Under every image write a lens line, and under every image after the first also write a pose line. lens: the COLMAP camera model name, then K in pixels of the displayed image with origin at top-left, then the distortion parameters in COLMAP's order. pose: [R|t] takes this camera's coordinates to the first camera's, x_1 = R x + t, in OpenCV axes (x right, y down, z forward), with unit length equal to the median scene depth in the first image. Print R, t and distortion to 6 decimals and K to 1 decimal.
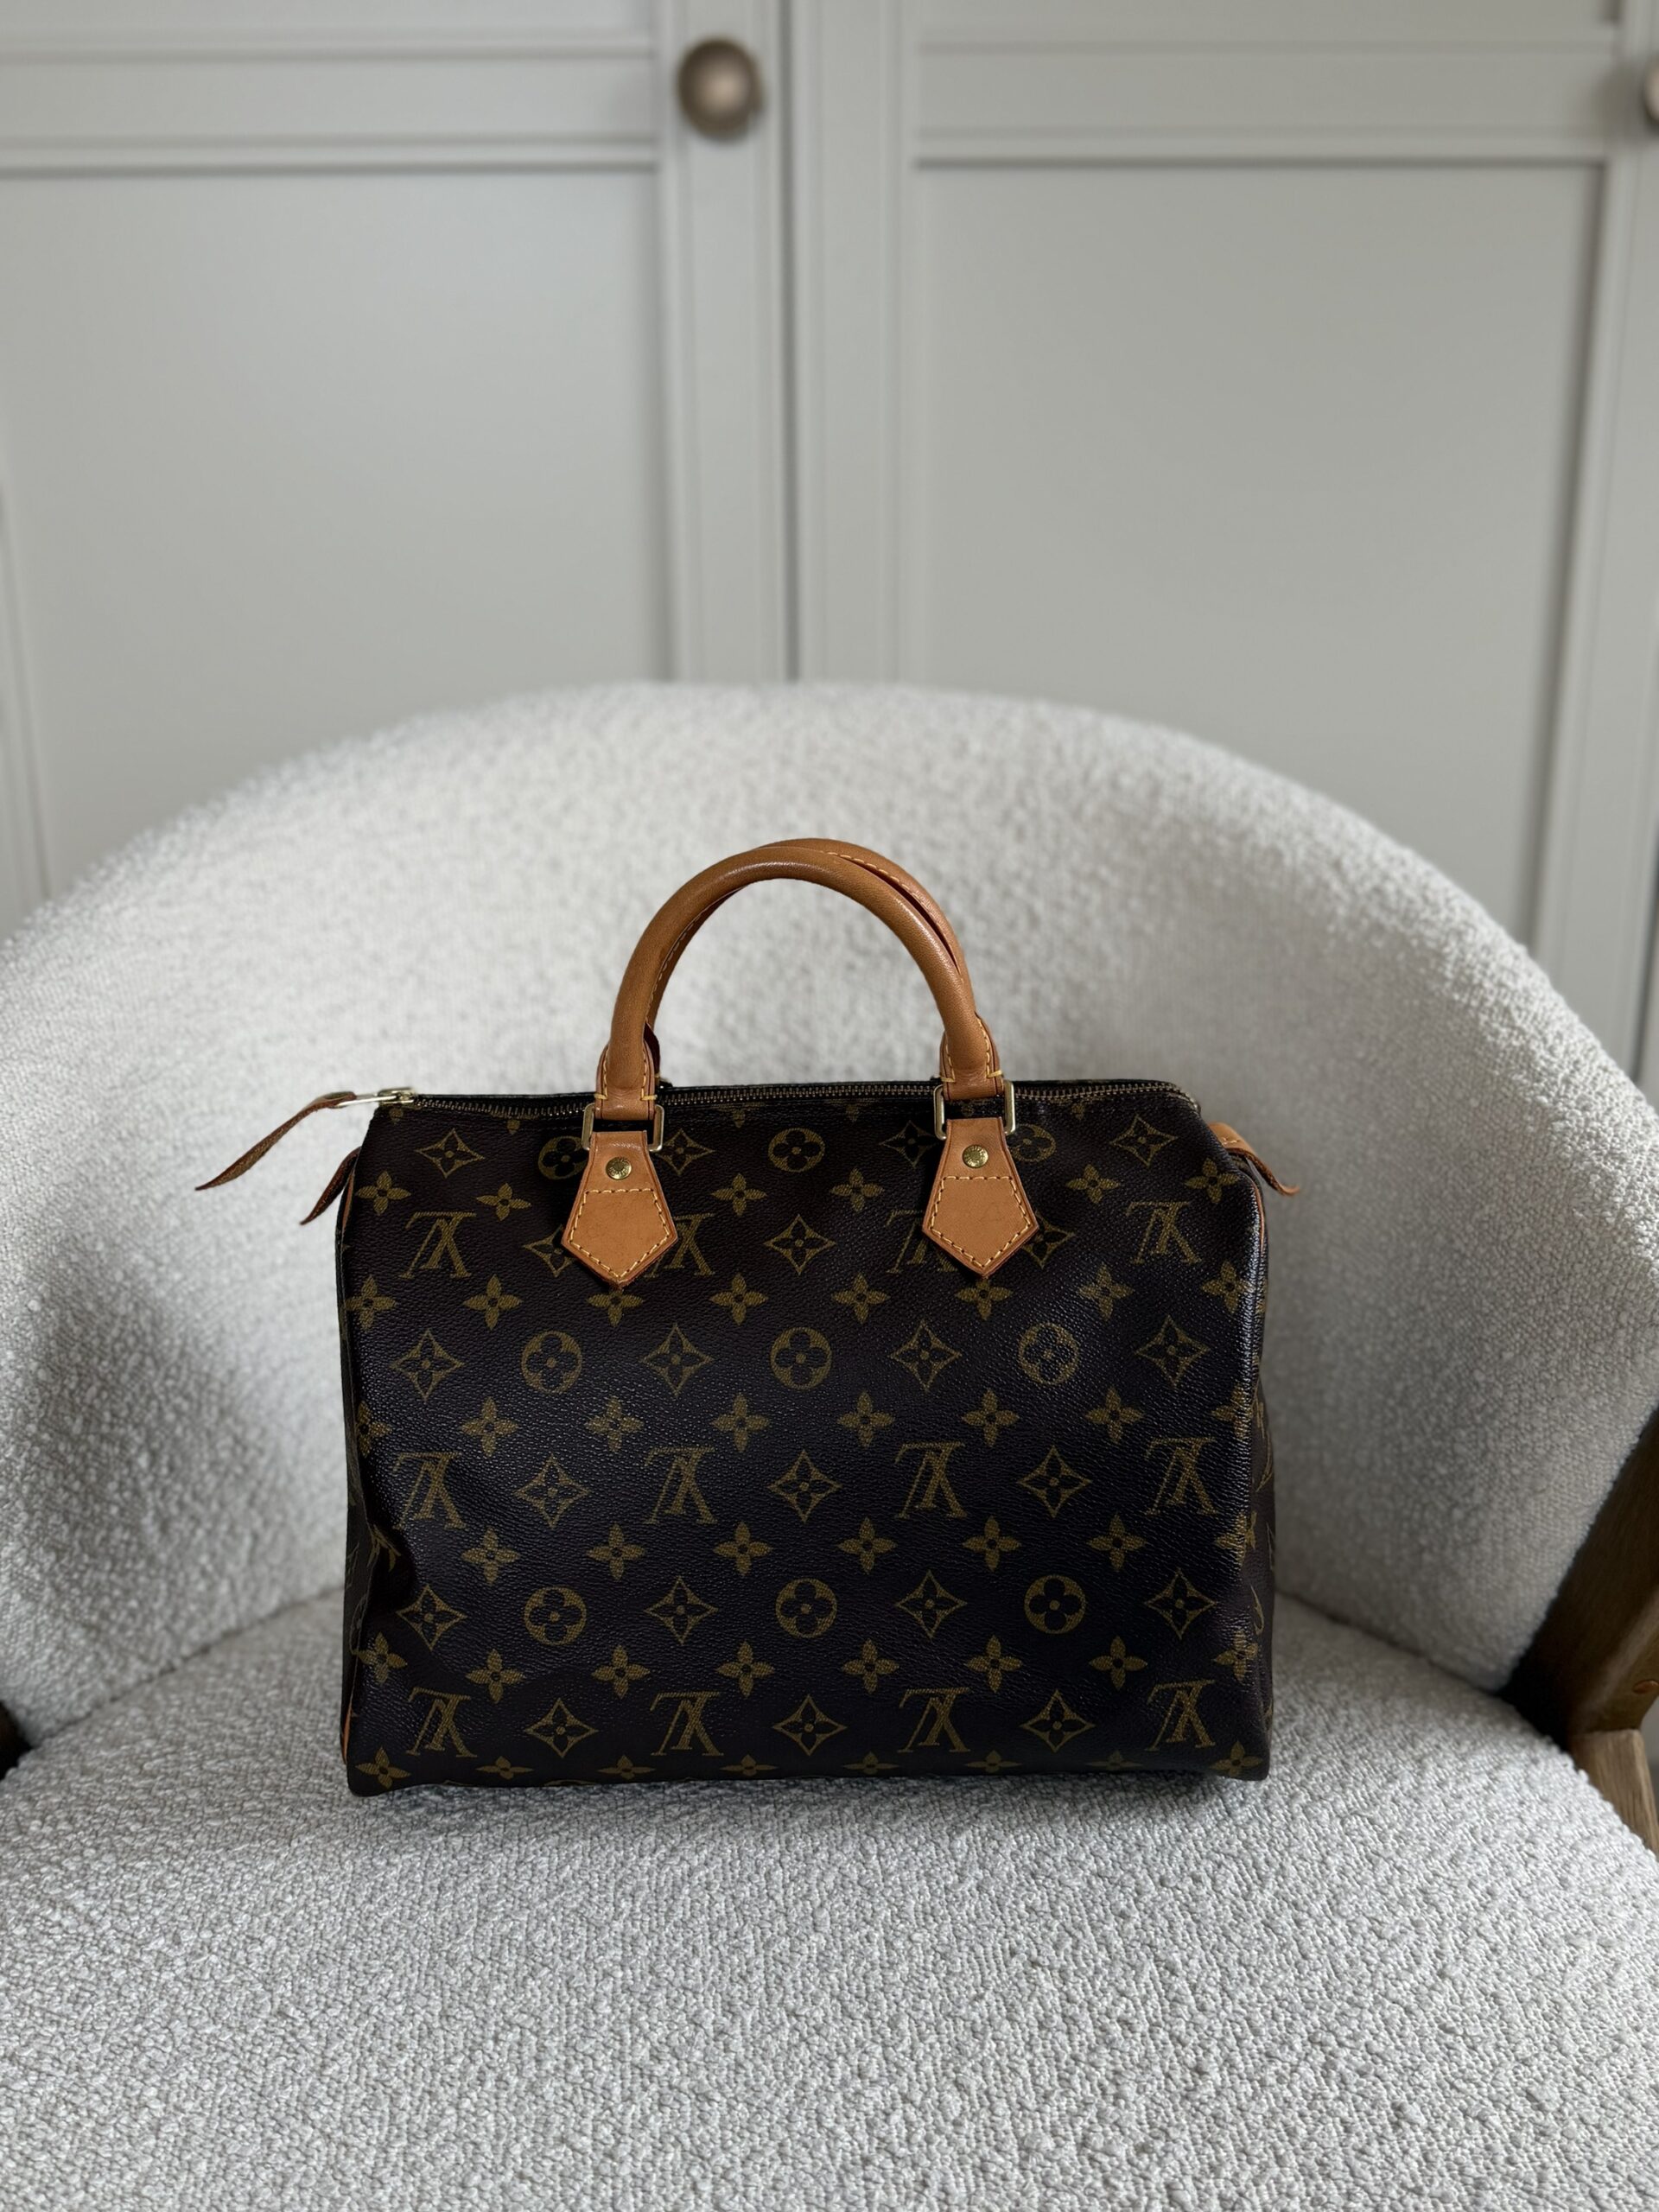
lens RADIAL K [[2016.4, 0, 816.3], [0, 2016.4, 1127.5], [0, 0, 1]] dist [0.167486, -0.366659]
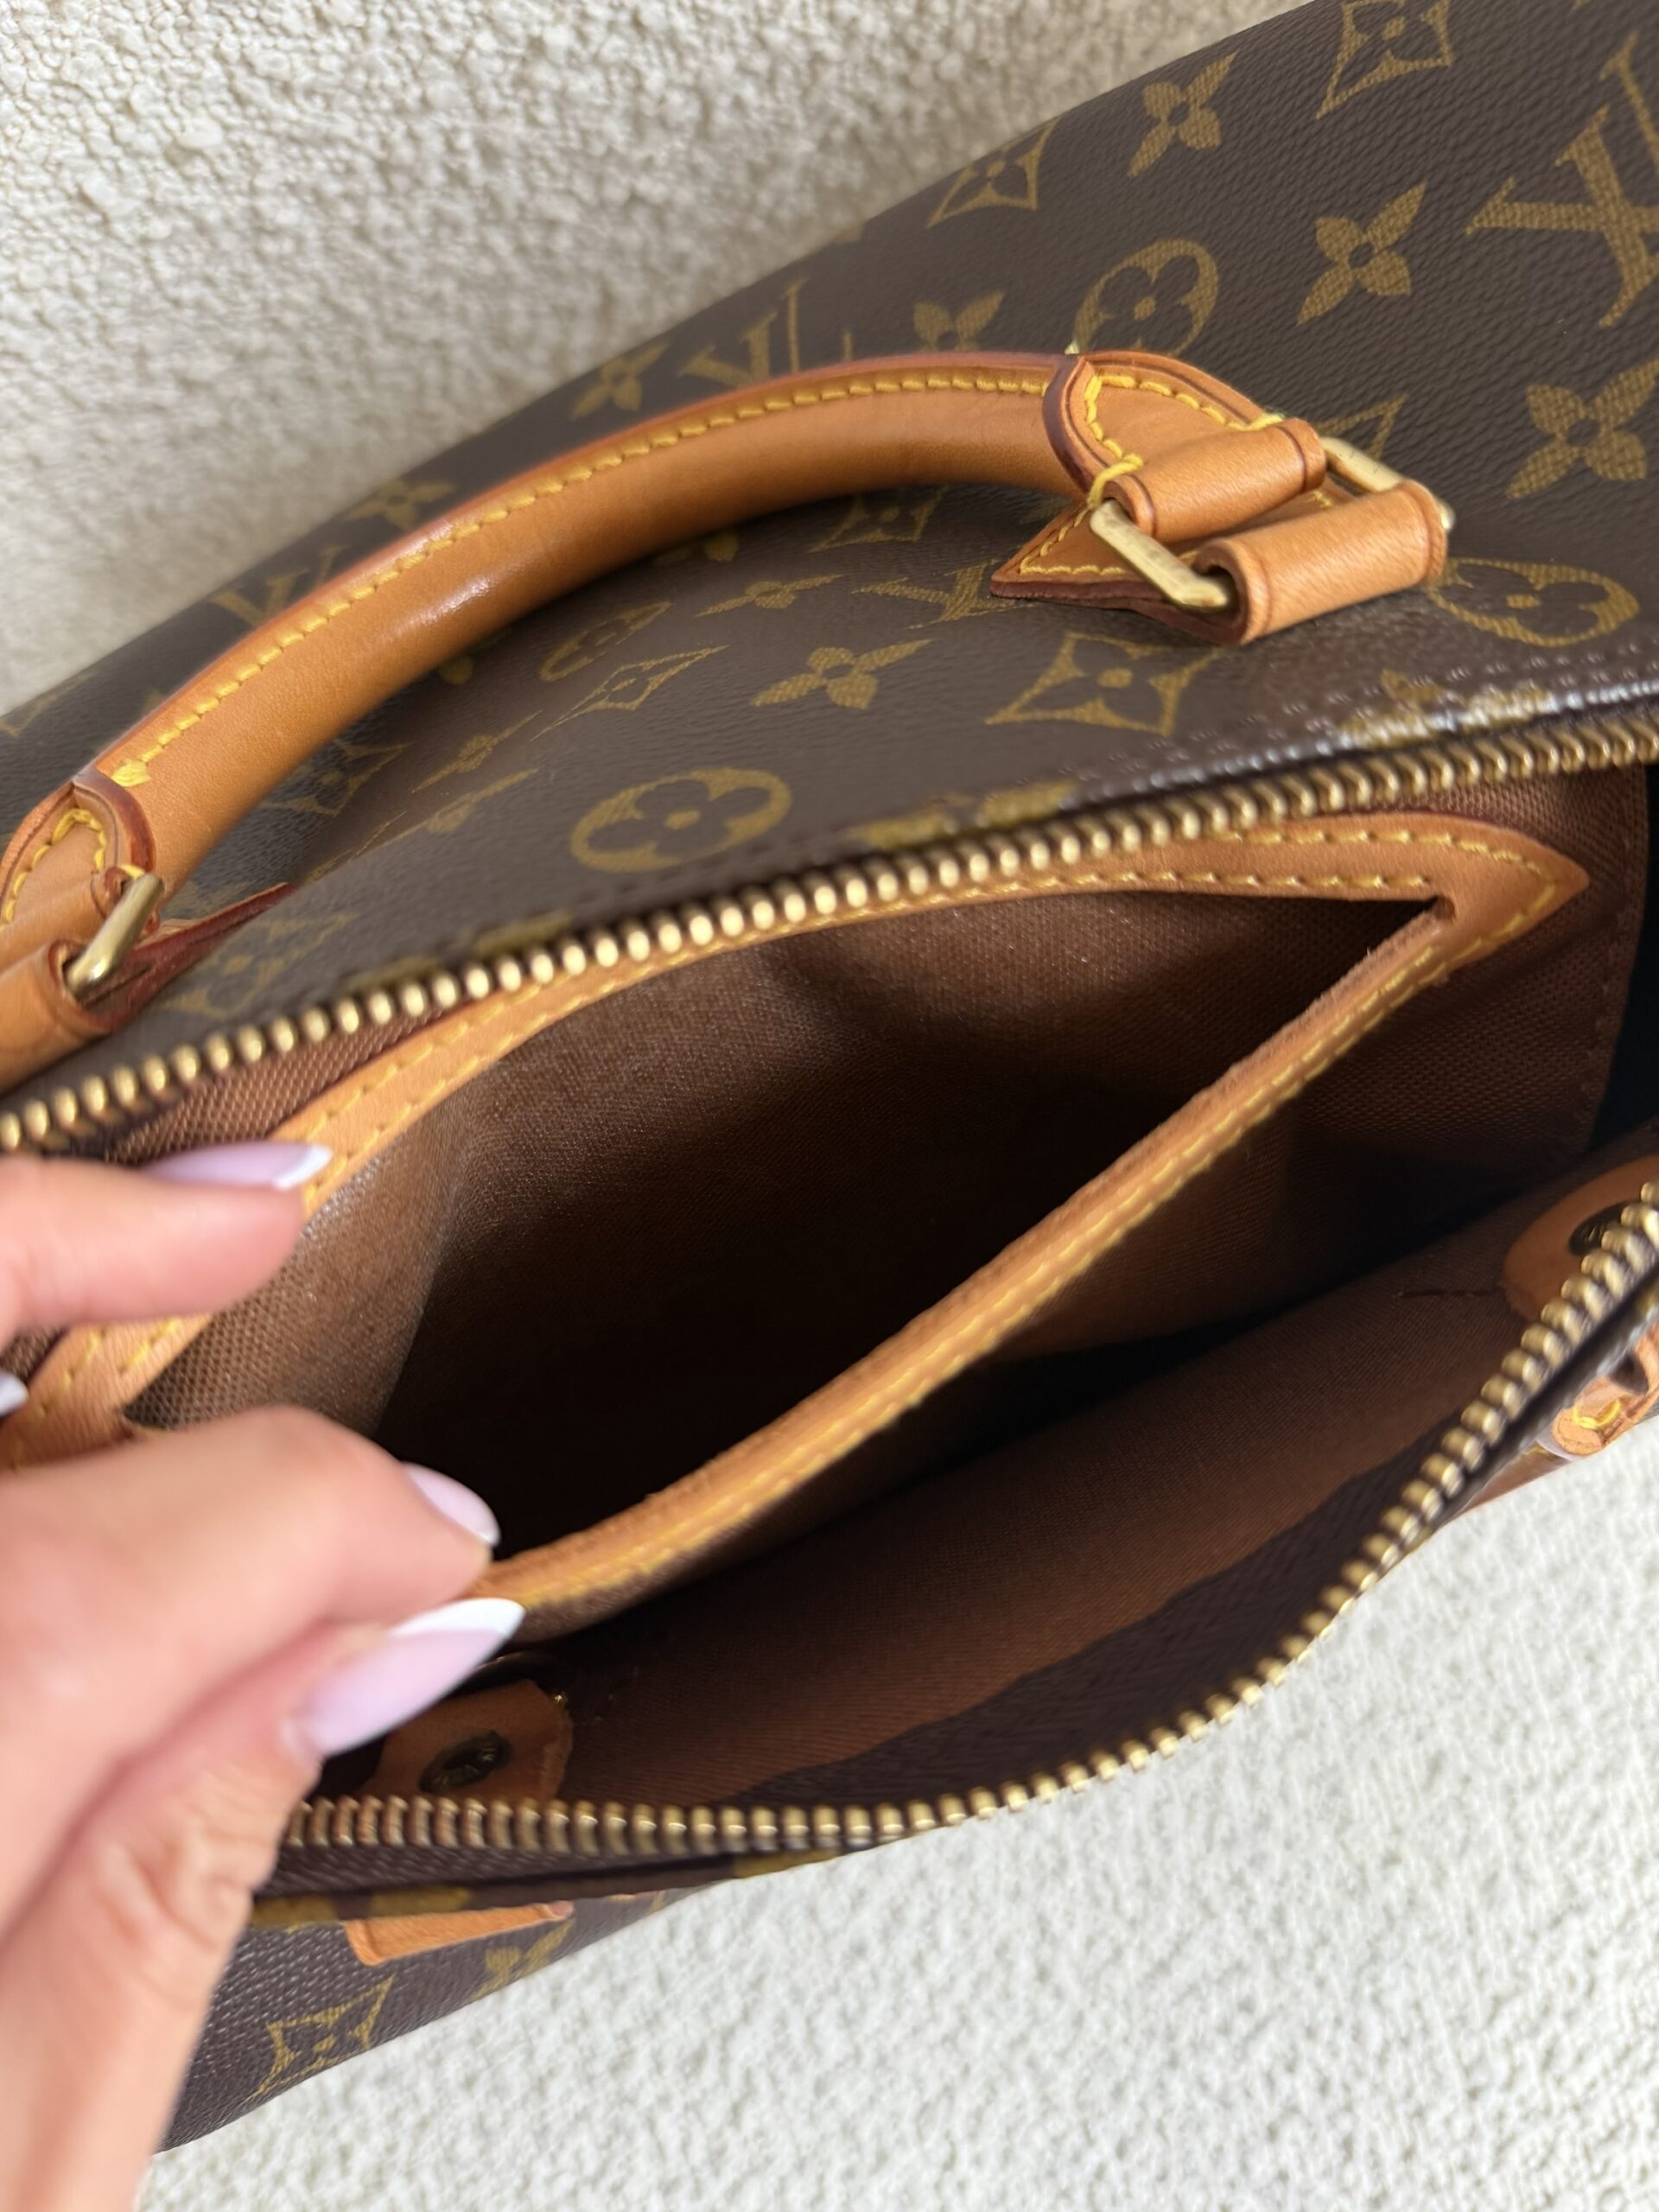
lens RADIAL K [[1675.3, 0, 824.6], [0, 1675.3, 1110.8], [0, 0, 1]] dist [-0.045183, 0.009856]
pose [[0.979802, -0.188829, -0.065811, -0.025516], [0.124117, 0.316224, 0.940530, -0.209650], [-0.156788, -0.929702, 0.333274, 1.052112]]
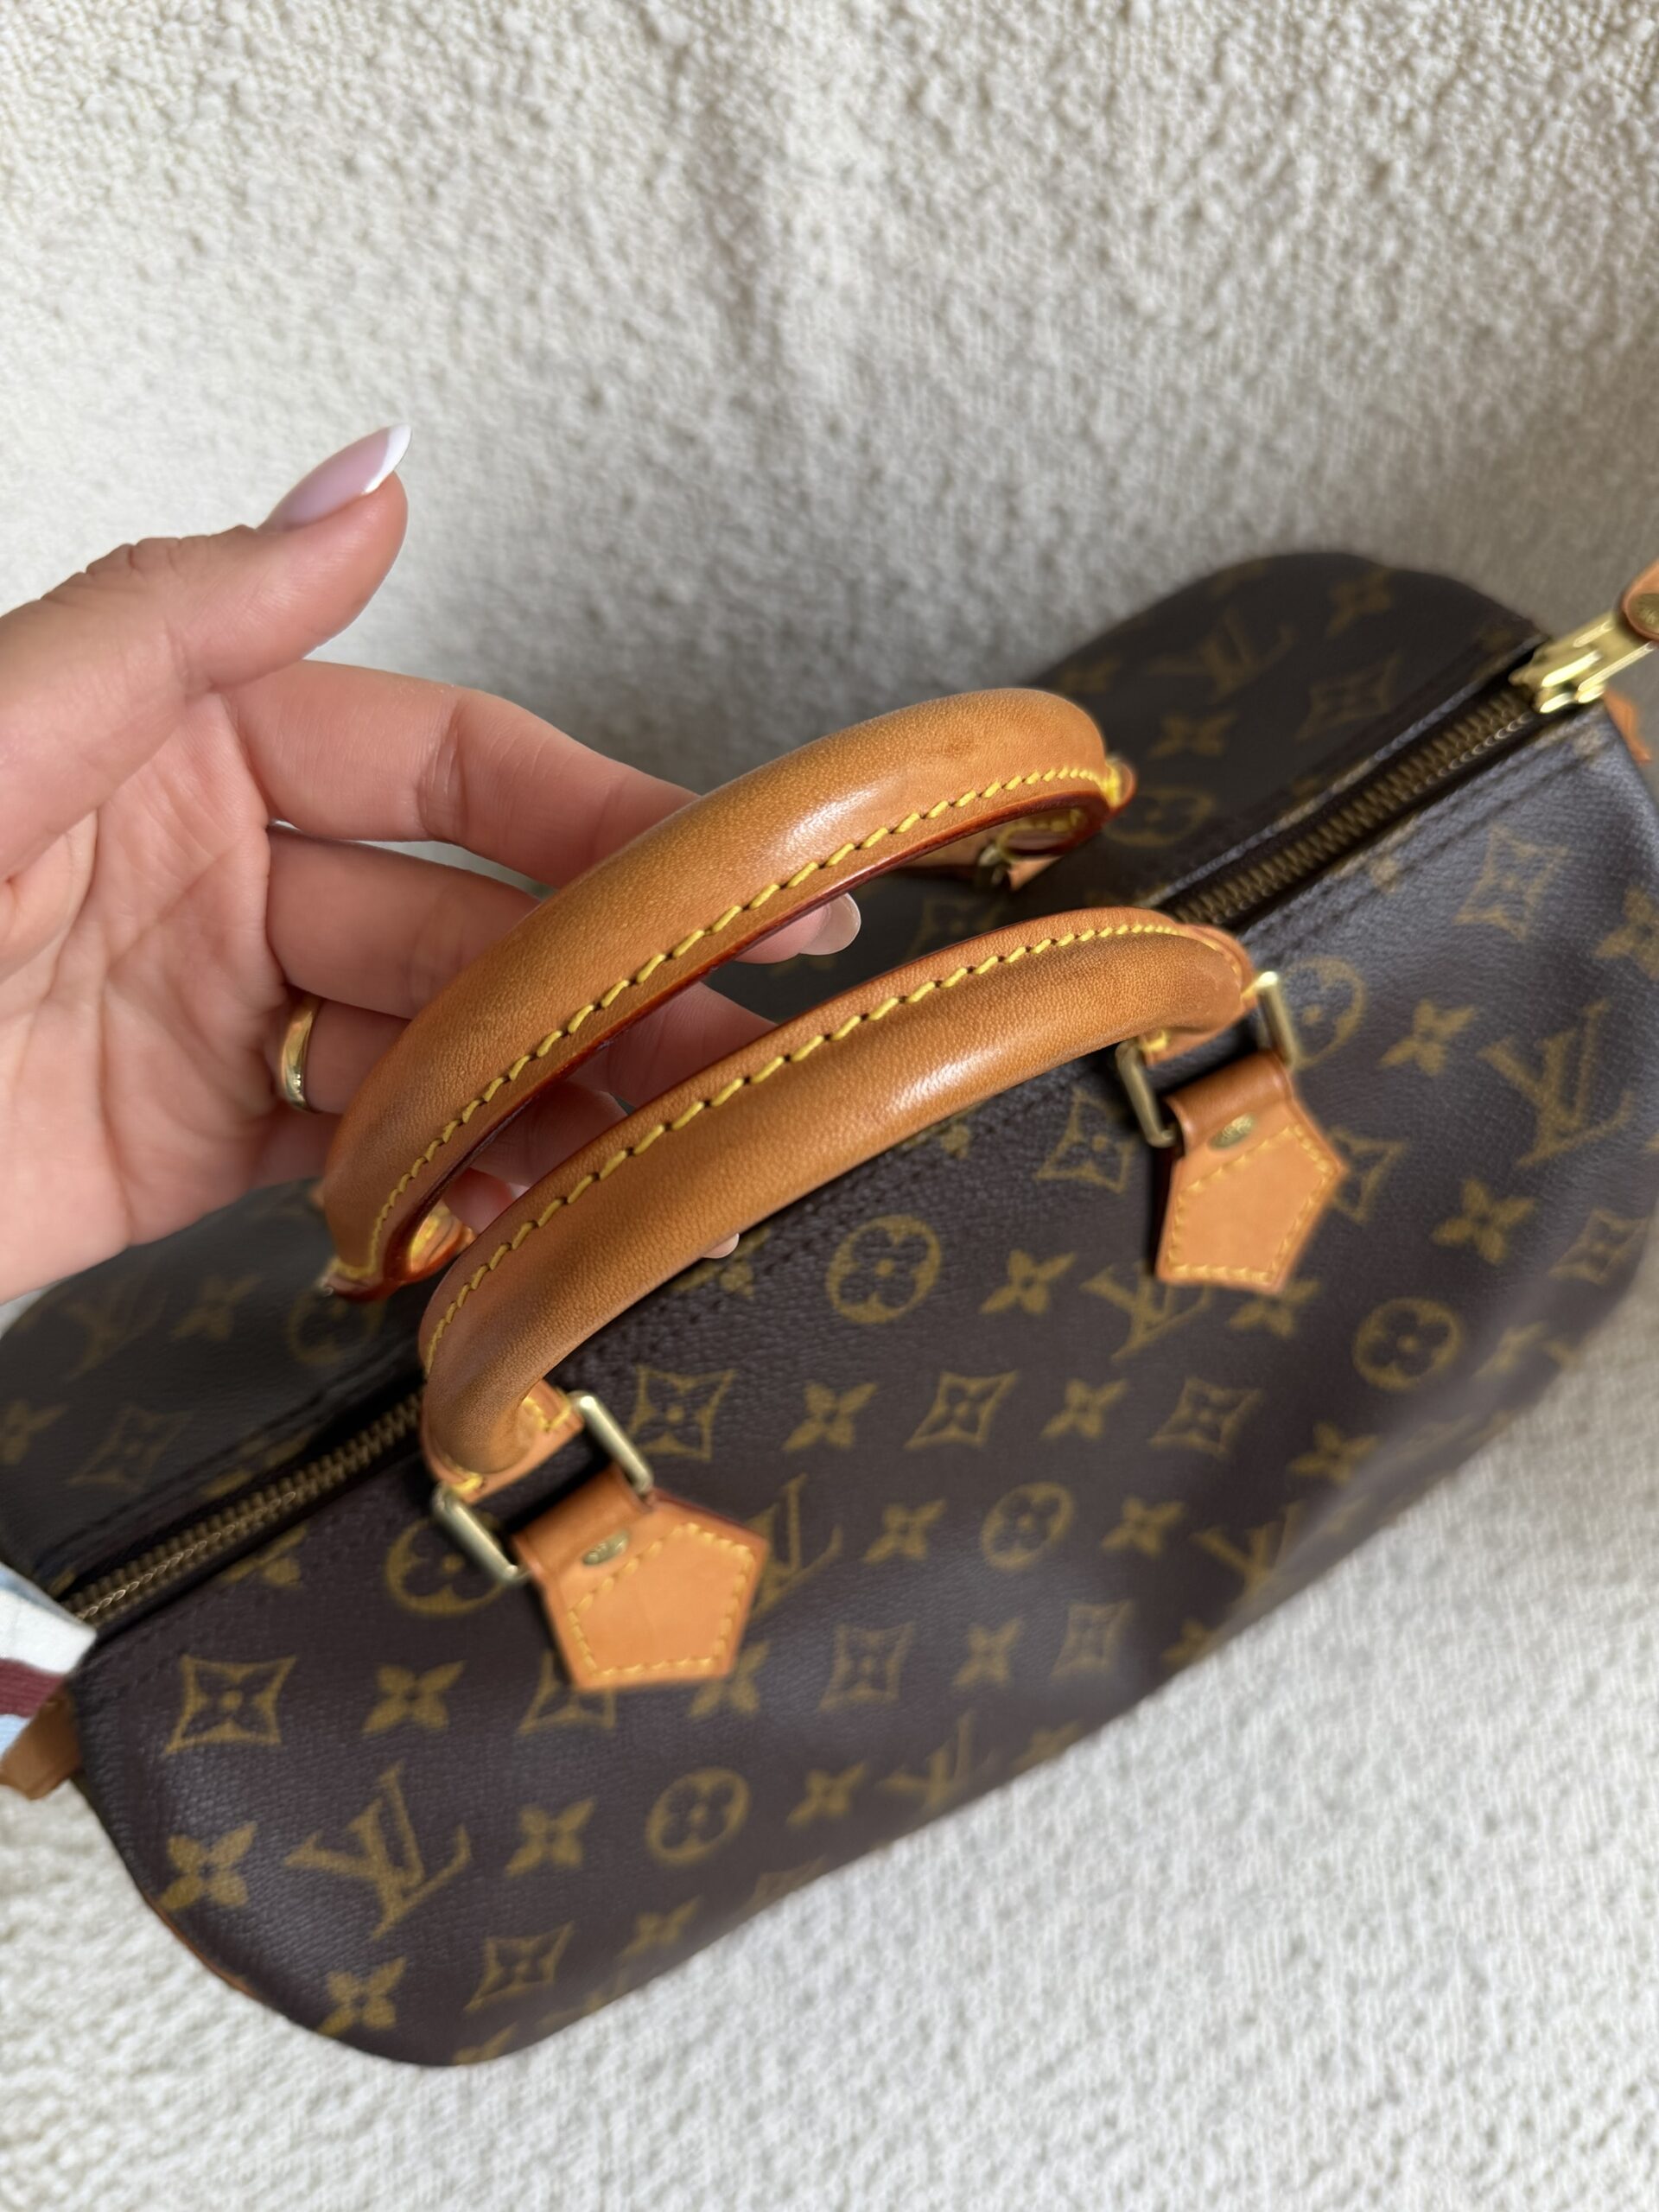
lens RADIAL K [[1666.9, 0, 827.8], [0, 1666.9, 1116.2], [0, 0, 1]] dist [-0.053048, 0.020480]
pose [[0.996868, 0.018791, -0.076825, -0.051551], [0.055442, 0.526704, 0.848239, -0.365122], [0.056403, -0.849841, 0.524013, 0.926528]]
